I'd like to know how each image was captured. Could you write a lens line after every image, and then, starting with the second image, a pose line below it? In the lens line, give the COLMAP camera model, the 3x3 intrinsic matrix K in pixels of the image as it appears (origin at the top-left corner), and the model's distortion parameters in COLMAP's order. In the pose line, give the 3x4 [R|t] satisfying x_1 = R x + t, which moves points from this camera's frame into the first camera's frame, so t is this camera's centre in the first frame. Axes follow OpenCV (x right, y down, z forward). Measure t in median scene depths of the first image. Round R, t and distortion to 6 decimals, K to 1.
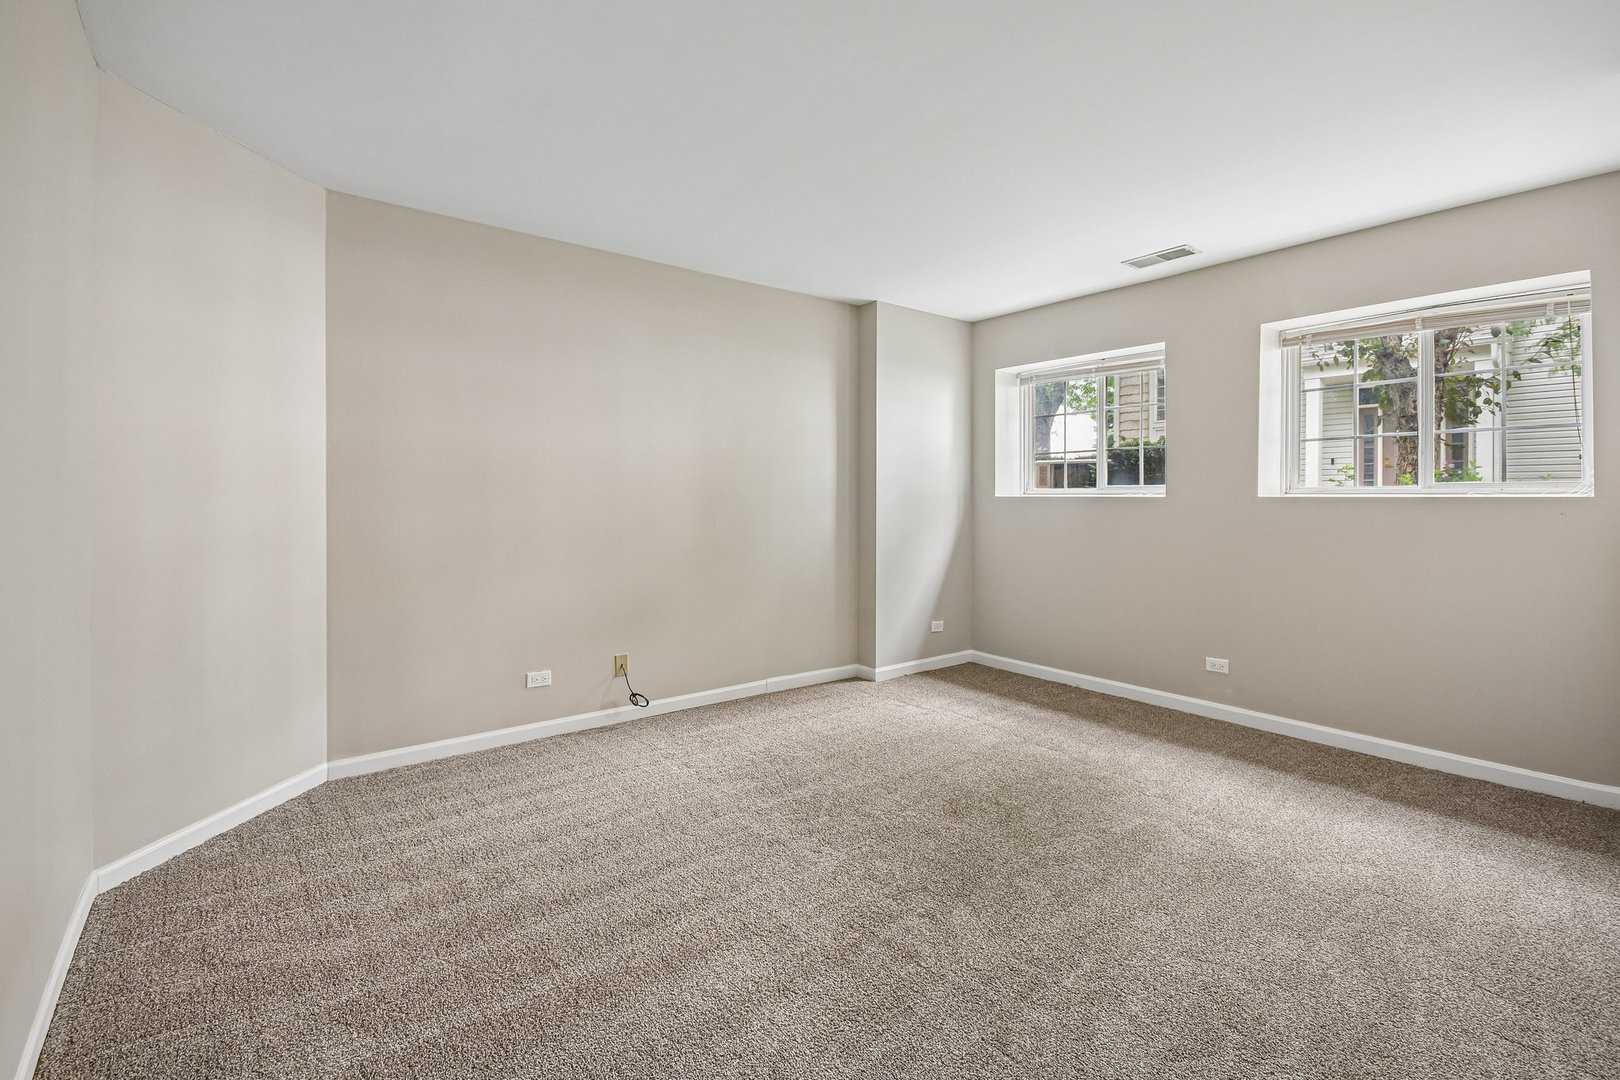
lens RADIAL K [[701.7, 0, 759.7], [0, 701.7, 496.5], [0, 0, 1]] dist [0.001632, 0.000052]
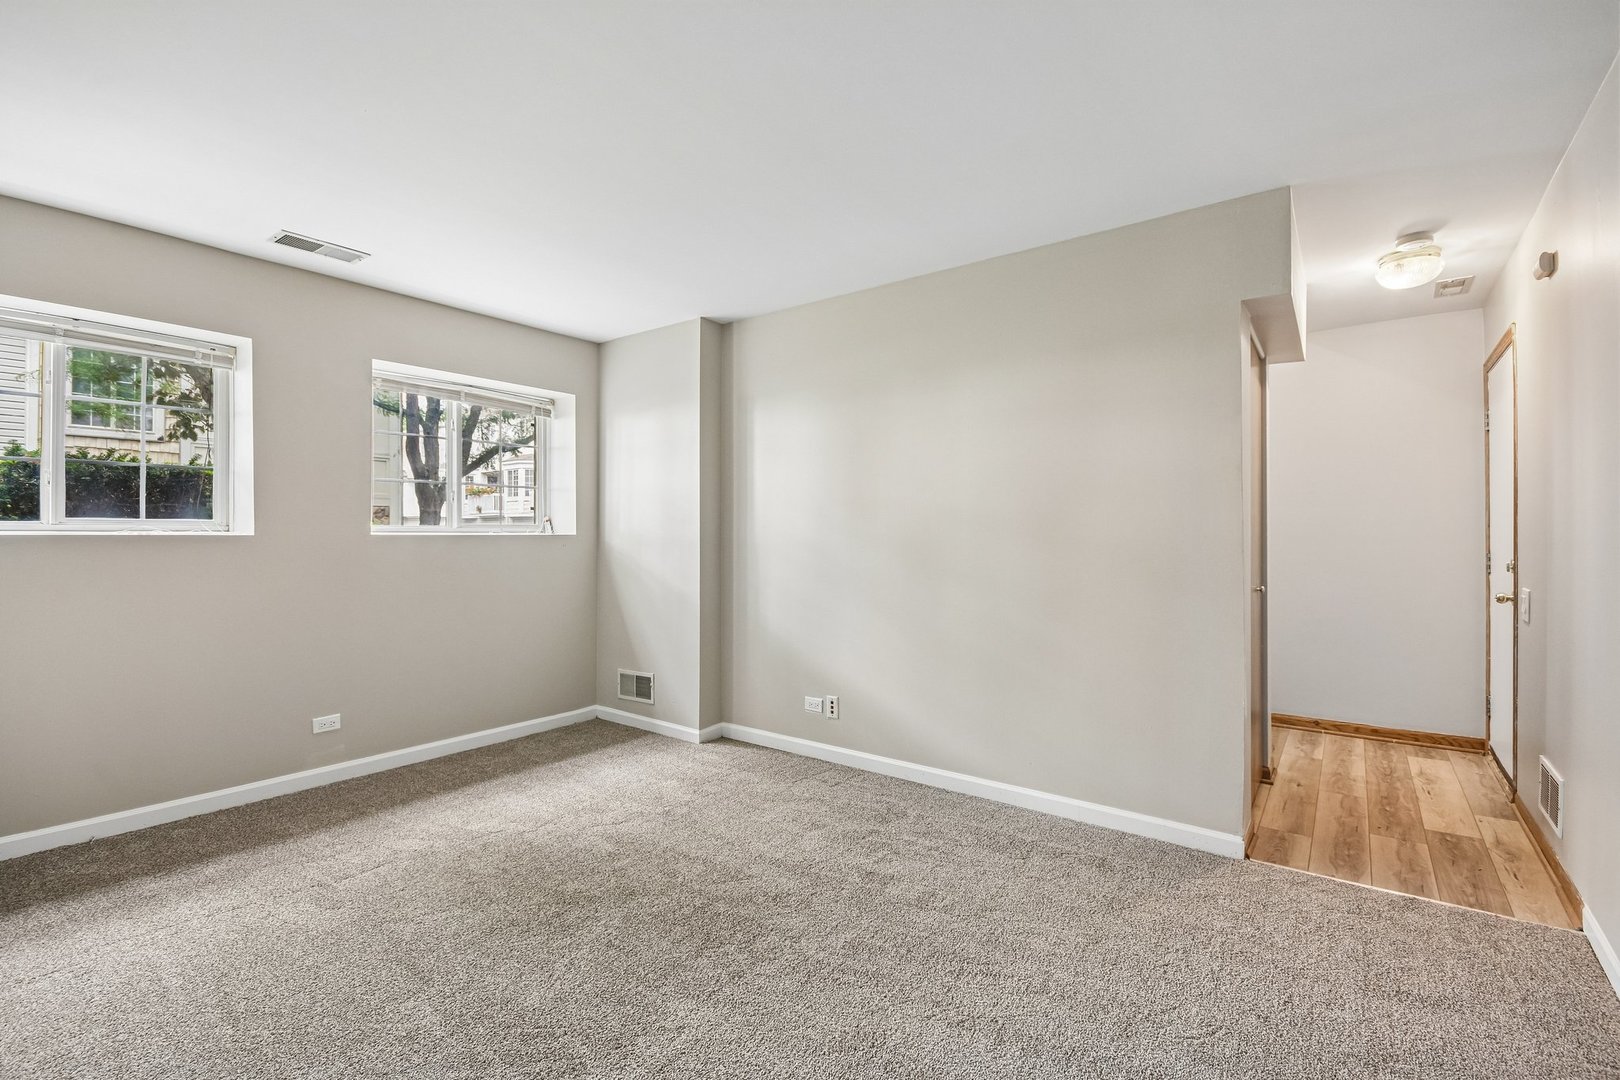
lens RADIAL K [[732.1, 0, 806.2], [0, 732.1, 532.1], [0, 0, 1]] dist [0.011250, -0.000241]
pose [[-0.296624, 0.000261, 0.954994, -0.560581], [-0.000593, 1.000000, -0.000457, -0.004309], [-0.954994, -0.000701, -0.296624, 0.918278]]
